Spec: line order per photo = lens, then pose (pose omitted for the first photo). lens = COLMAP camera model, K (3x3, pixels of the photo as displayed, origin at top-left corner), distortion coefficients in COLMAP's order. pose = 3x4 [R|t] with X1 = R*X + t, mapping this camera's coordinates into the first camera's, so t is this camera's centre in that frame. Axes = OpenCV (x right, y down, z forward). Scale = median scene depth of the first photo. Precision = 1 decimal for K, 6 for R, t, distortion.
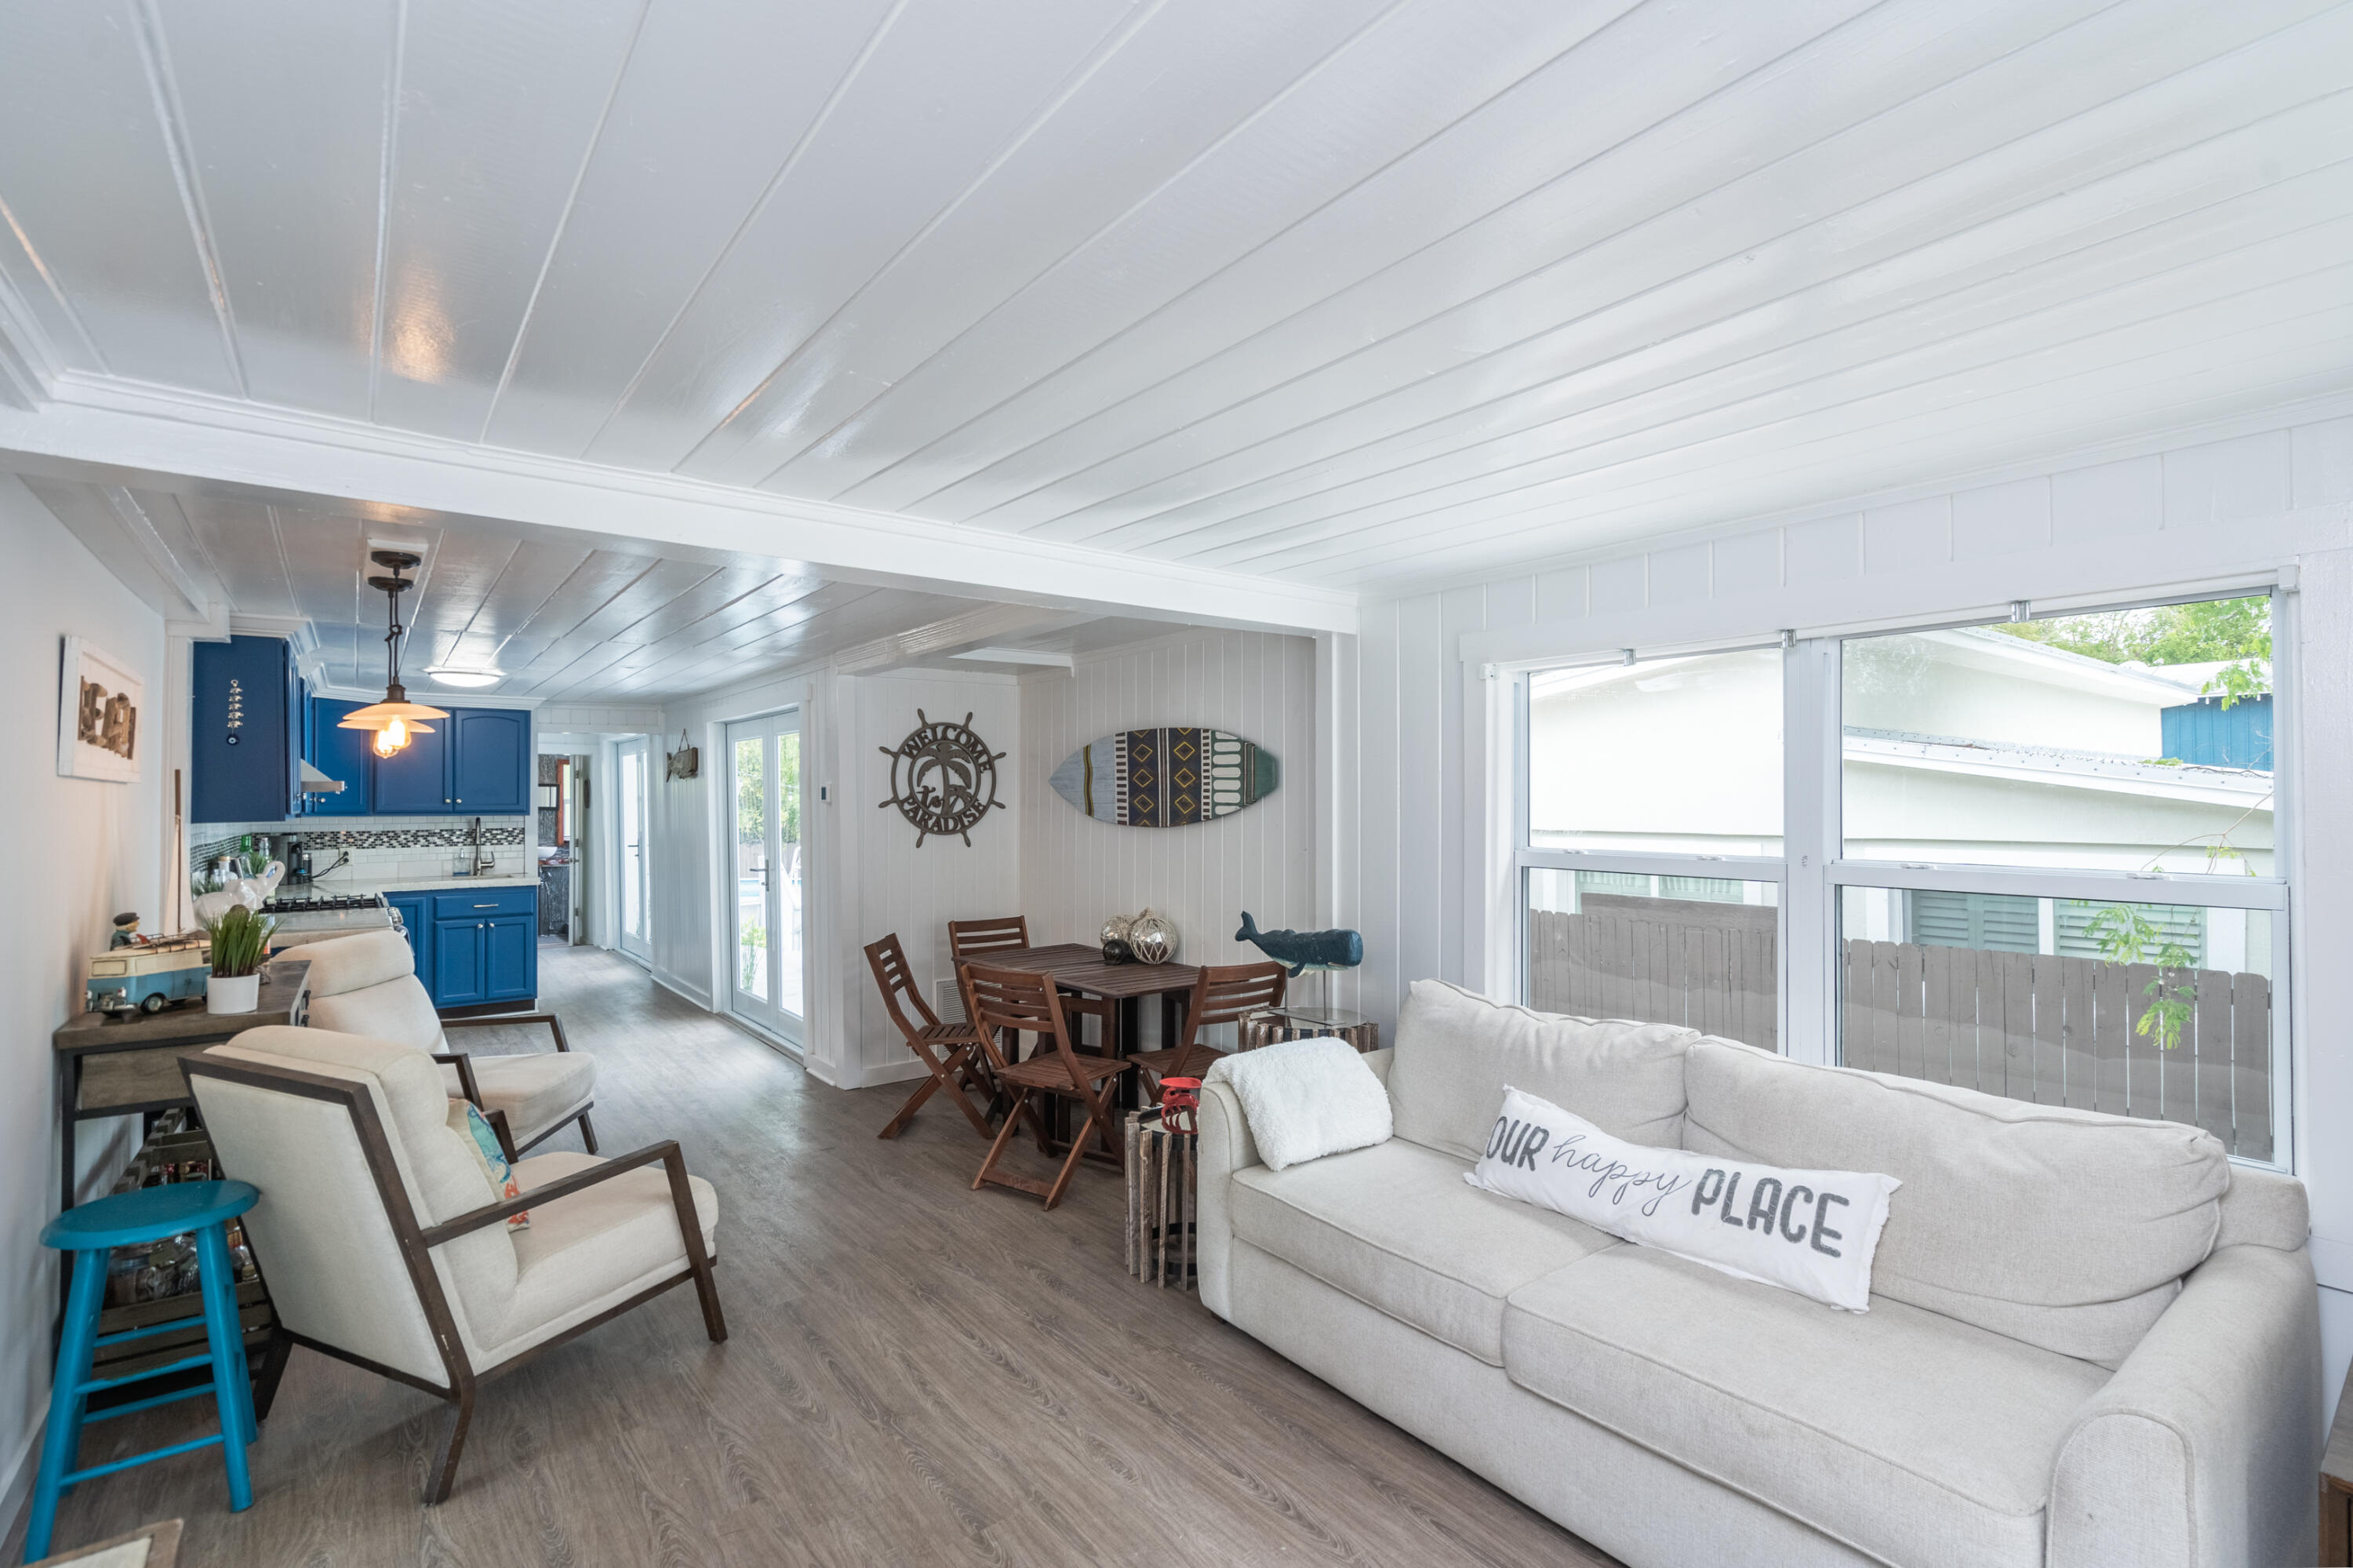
lens RADIAL K [[1078.5, 0, 1167.0], [0, 1078.5, 784.1], [0, 0, 1]] dist [-0.001531, 0.000168]
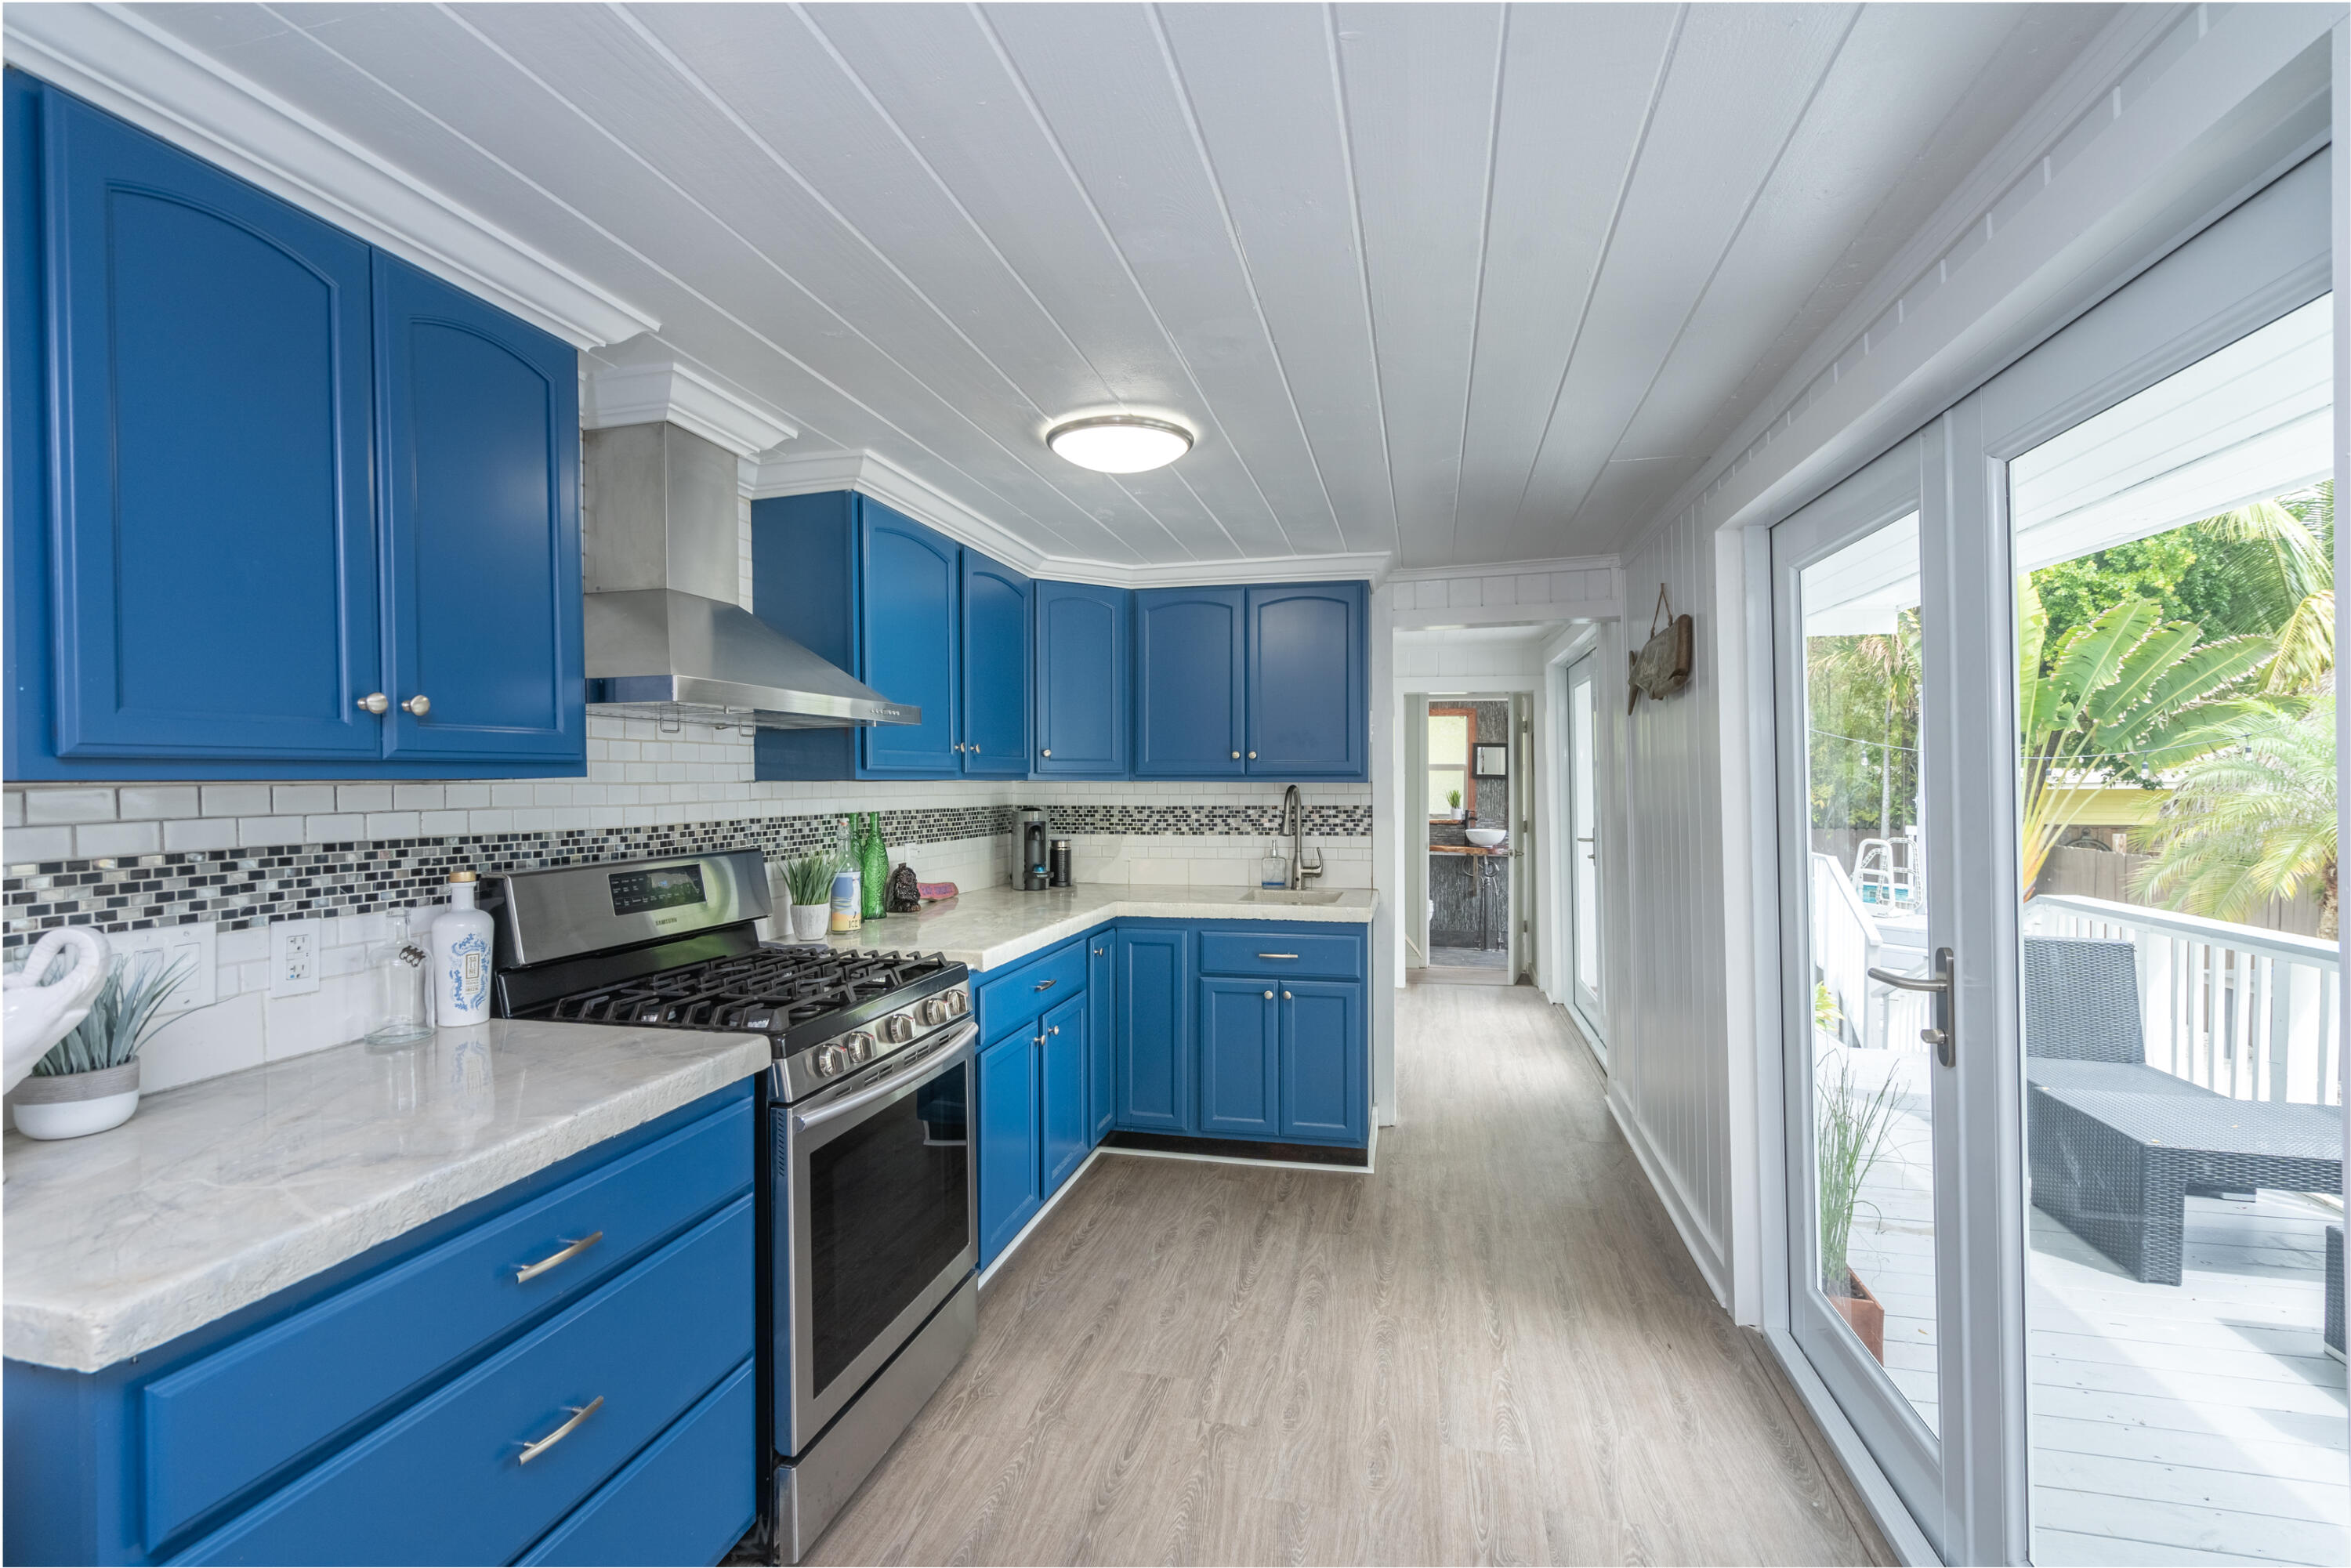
lens RADIAL K [[1056.9, 0, 1175.5], [0, 1056.9, 784.0], [0, 0, 1]] dist [-0.004358, -0.000013]
pose [[0.634809, 0.005881, -0.772646, -0.340815], [0.011564, 0.999787, 0.017111, 0.026331], [0.772582, -0.019797, 0.634606, 0.804524]]
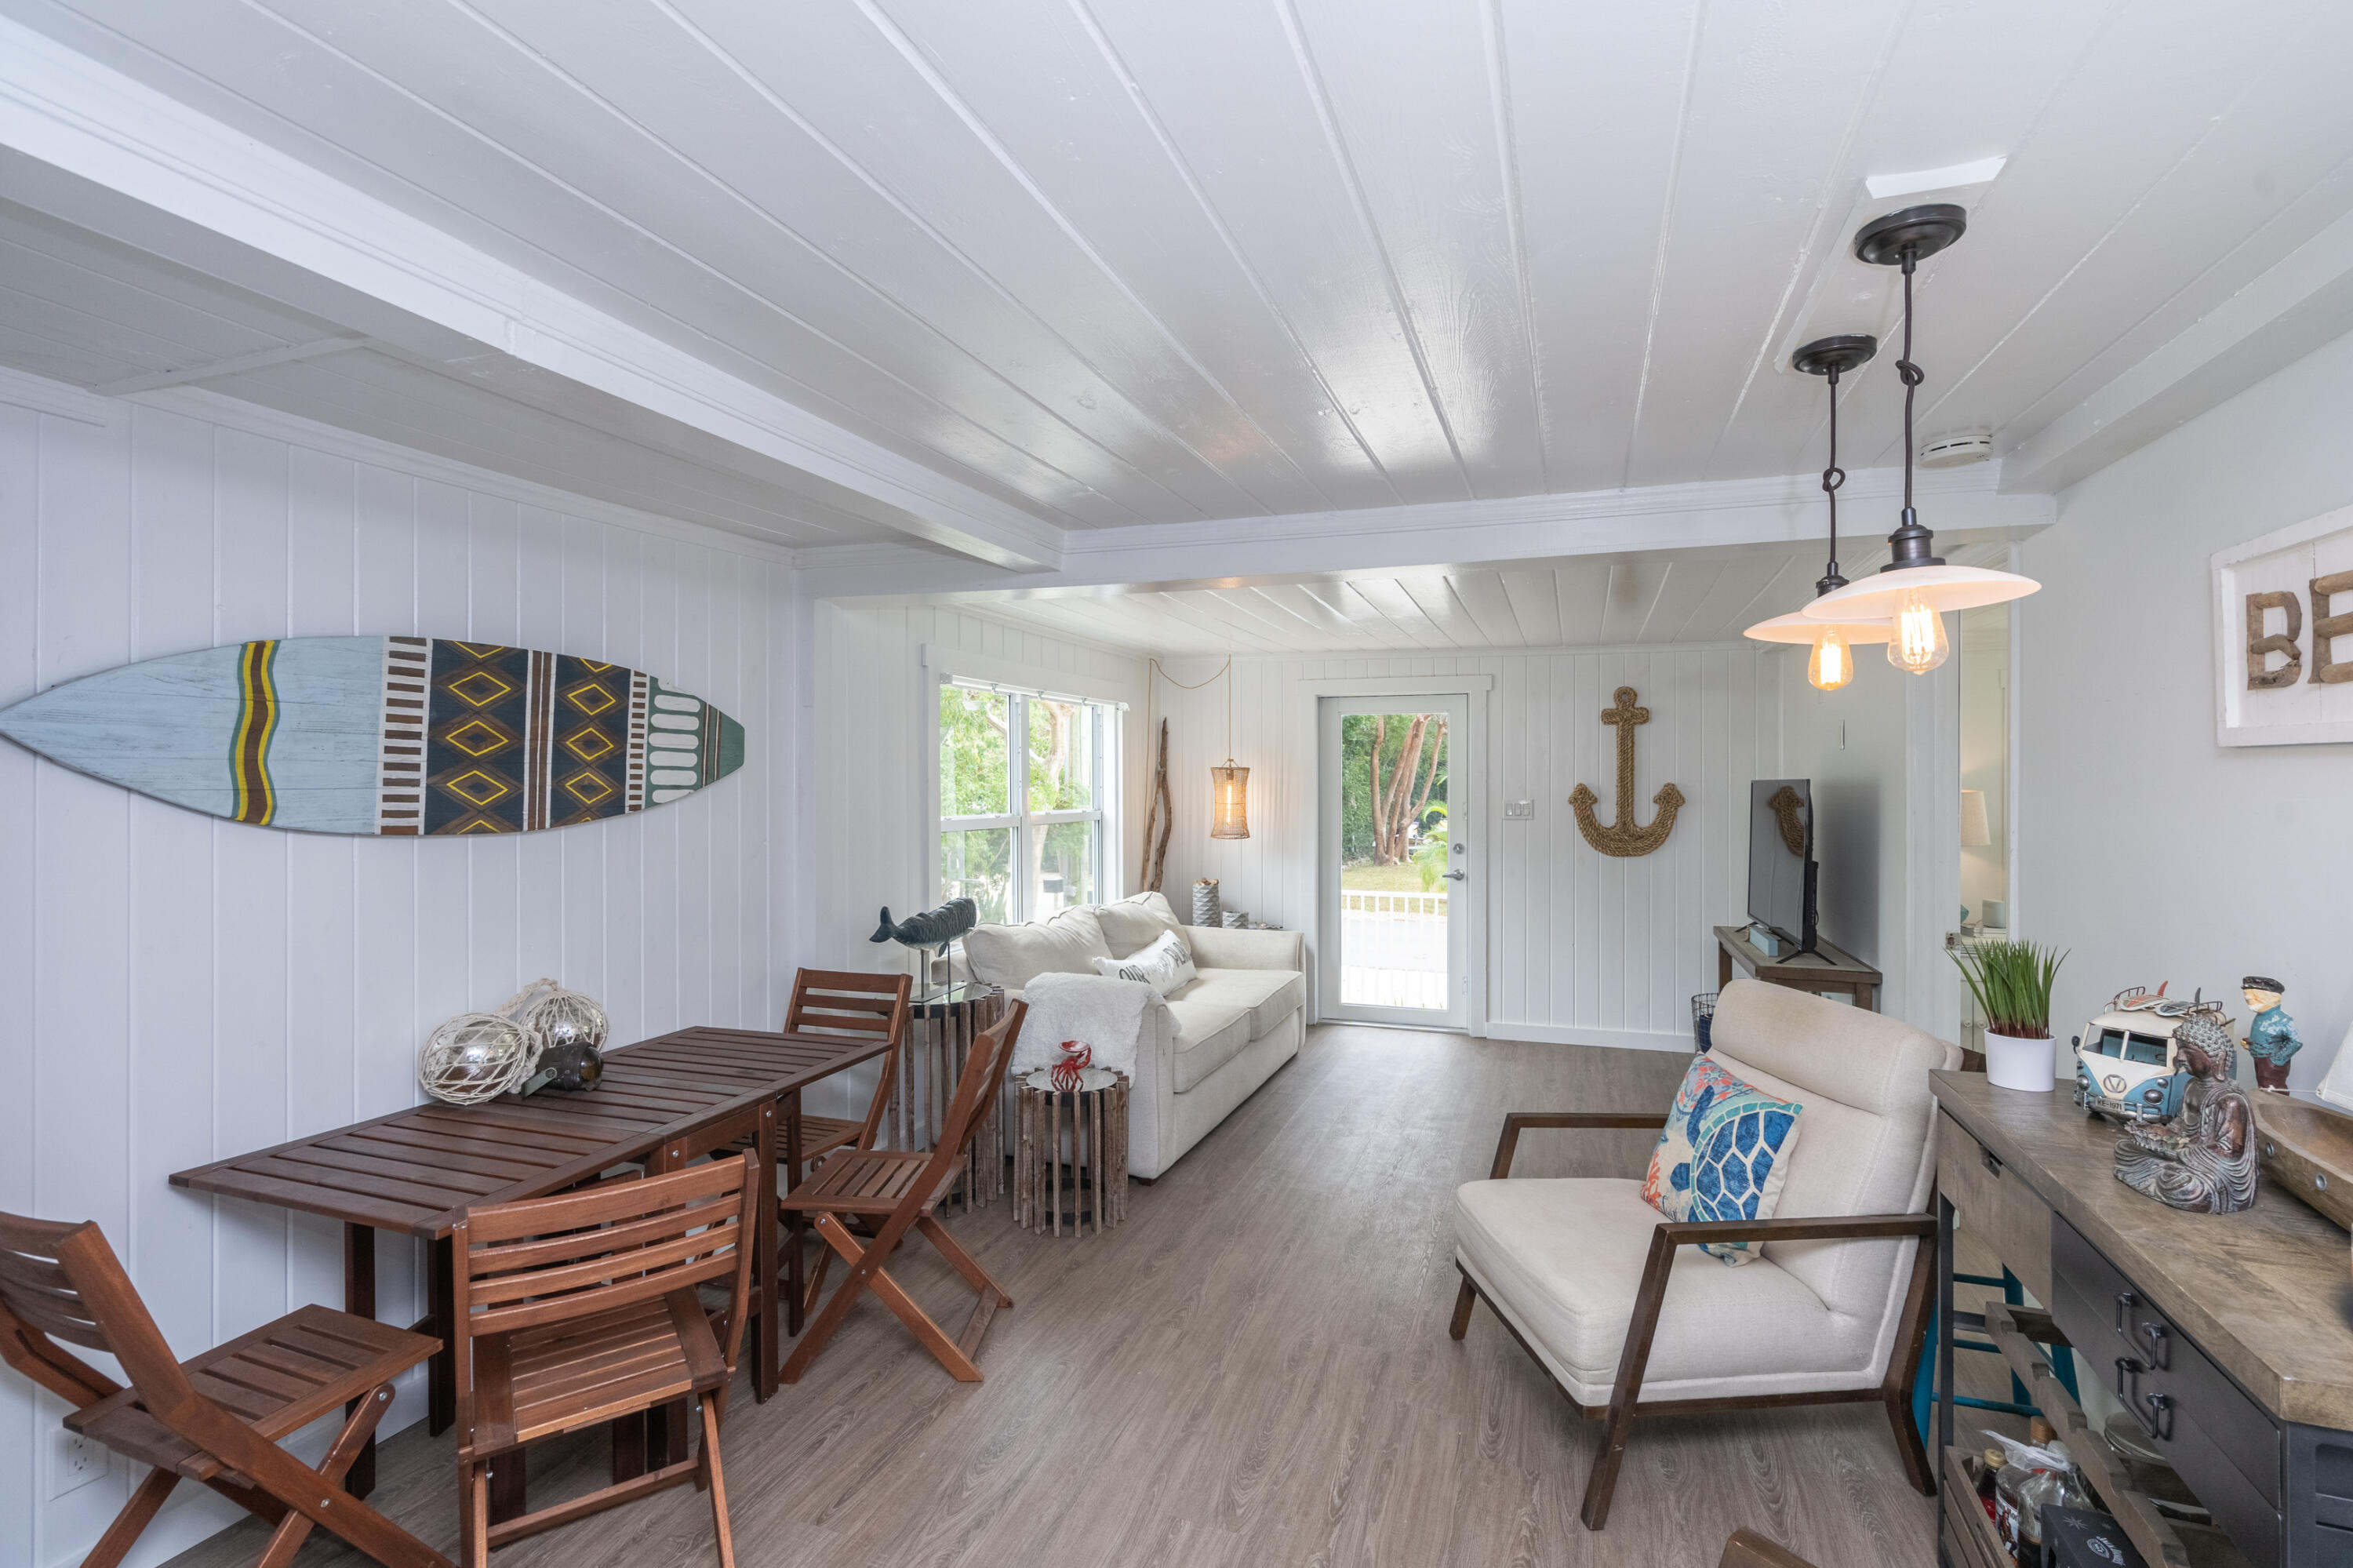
lens RADIAL K [[1078.5, 0, 1167.0], [0, 1078.5, 784.1], [0, 0, 1]] dist [-0.001531, 0.000168]
pose [[-0.528315, -0.000845, 0.849048, -0.556781], [-0.010687, 0.999927, -0.005655, 0.013742], [-0.848981, -0.012061, -0.528285, 0.881351]]
